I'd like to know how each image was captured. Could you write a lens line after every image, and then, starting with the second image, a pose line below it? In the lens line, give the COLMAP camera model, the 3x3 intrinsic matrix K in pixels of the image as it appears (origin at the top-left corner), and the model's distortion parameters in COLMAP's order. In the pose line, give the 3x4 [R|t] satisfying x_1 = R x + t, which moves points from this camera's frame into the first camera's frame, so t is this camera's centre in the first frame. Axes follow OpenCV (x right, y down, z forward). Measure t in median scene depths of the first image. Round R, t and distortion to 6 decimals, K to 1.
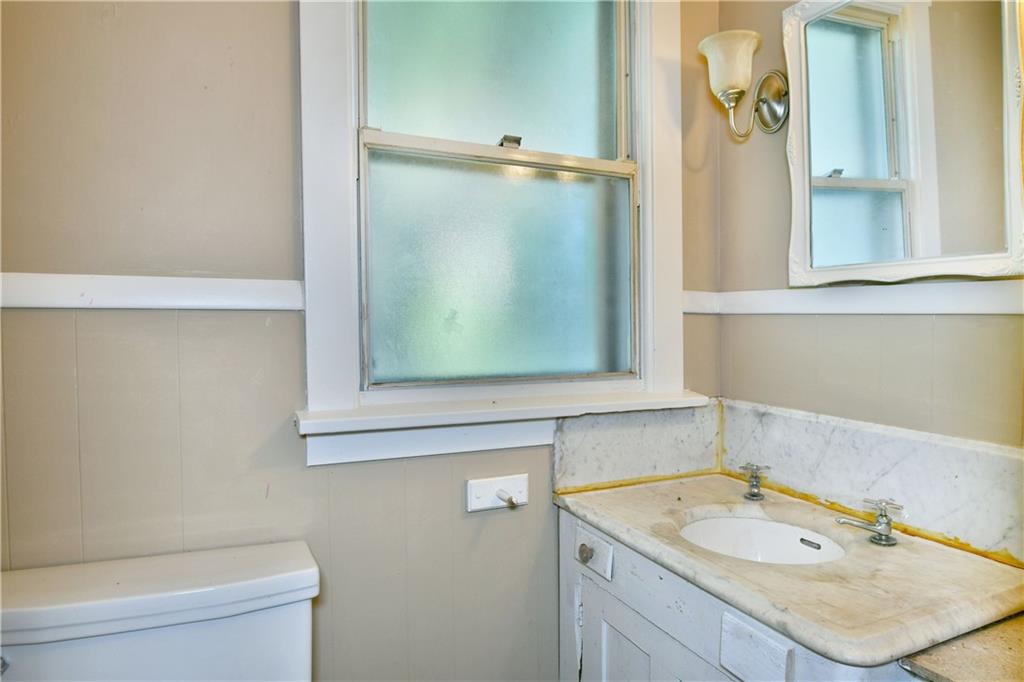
lens RADIAL K [[620.9, 0, 512.0], [0, 620.9, 341.0], [0, 0, 1]] dist [-0.019685, -0.003315]
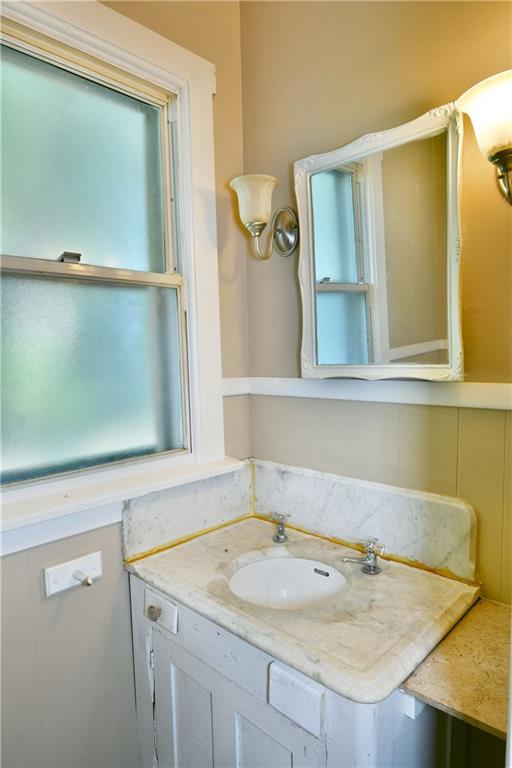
lens RADIAL K [[465.7, 0, 241.8], [0, 465.7, 392.6], [0, 0, 1]] dist [-0.019685, -0.003315]
pose [[0.942717, -0.045045, 0.330537, 0.001442], [0.027930, 0.998020, 0.056351, -0.119568], [-0.332421, -0.043892, 0.942109, 0.113039]]
